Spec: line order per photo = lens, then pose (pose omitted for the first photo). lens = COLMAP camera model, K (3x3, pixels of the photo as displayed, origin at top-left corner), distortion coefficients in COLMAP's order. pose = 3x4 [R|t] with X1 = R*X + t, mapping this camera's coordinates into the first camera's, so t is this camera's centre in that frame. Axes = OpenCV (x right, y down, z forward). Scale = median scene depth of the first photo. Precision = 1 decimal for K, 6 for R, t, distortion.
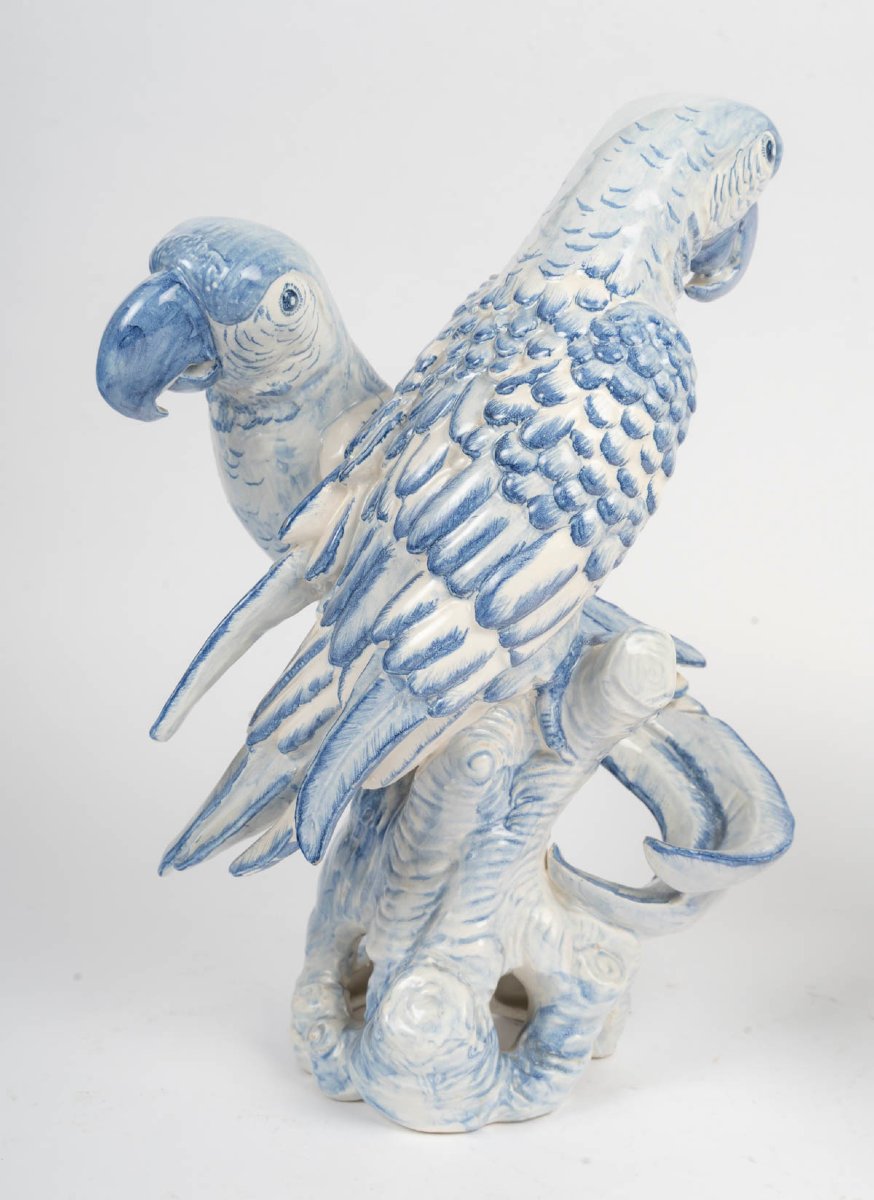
lens RADIAL K [[1925.7, 0, 430.3], [0, 1925.7, 599.6], [0, 0, 1]] dist [-0.014800, 0.000000]
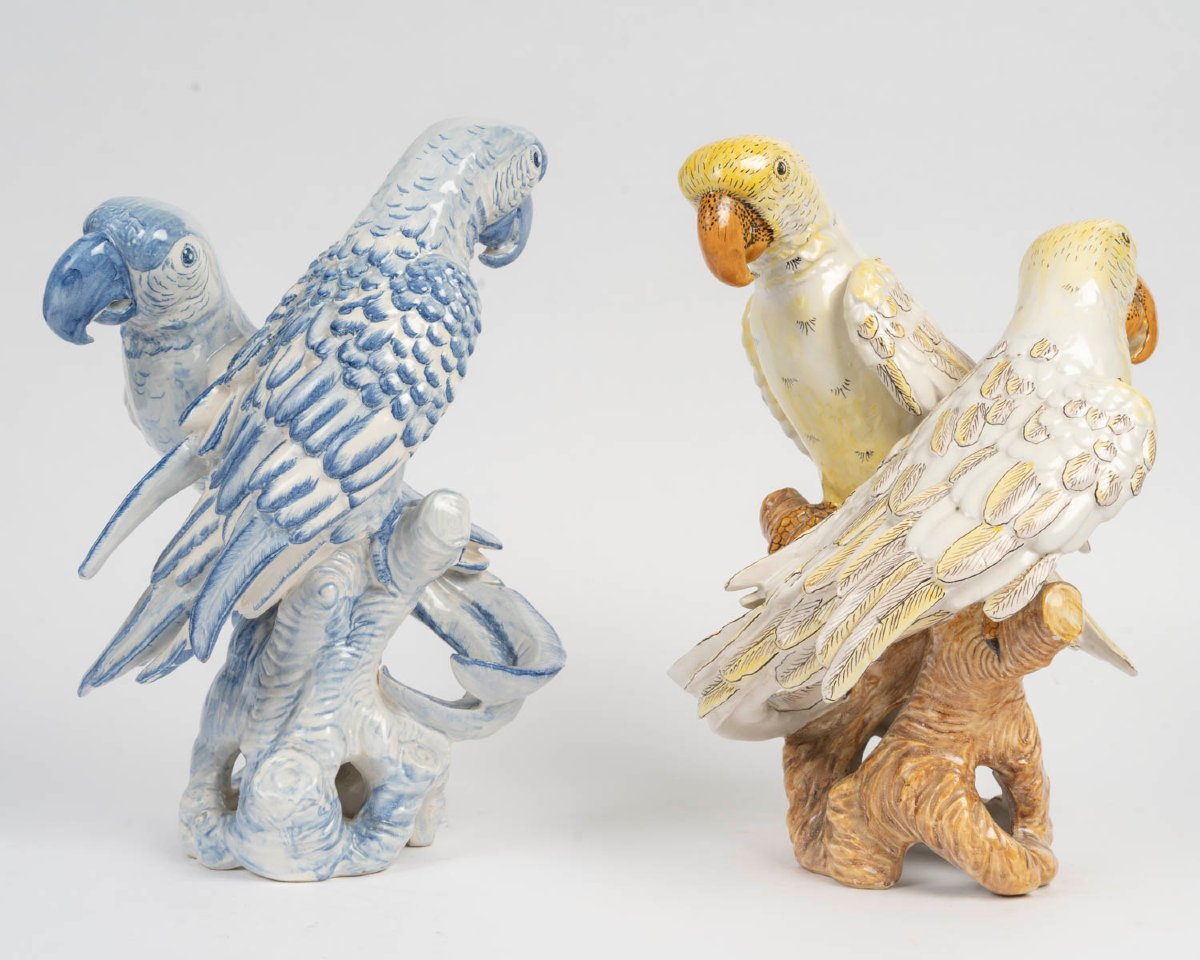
lens RADIAL K [[2232.8, 0, 603.5], [0, 2232.8, 482.1], [0, 0, 1]] dist [-0.015973, 0.000000]
pose [[0.990023, 0.004393, 0.140838, -0.003488], [0.014750, 0.990792, -0.134585, 0.222209], [-0.140133, 0.135319, 0.980842, -0.576815]]
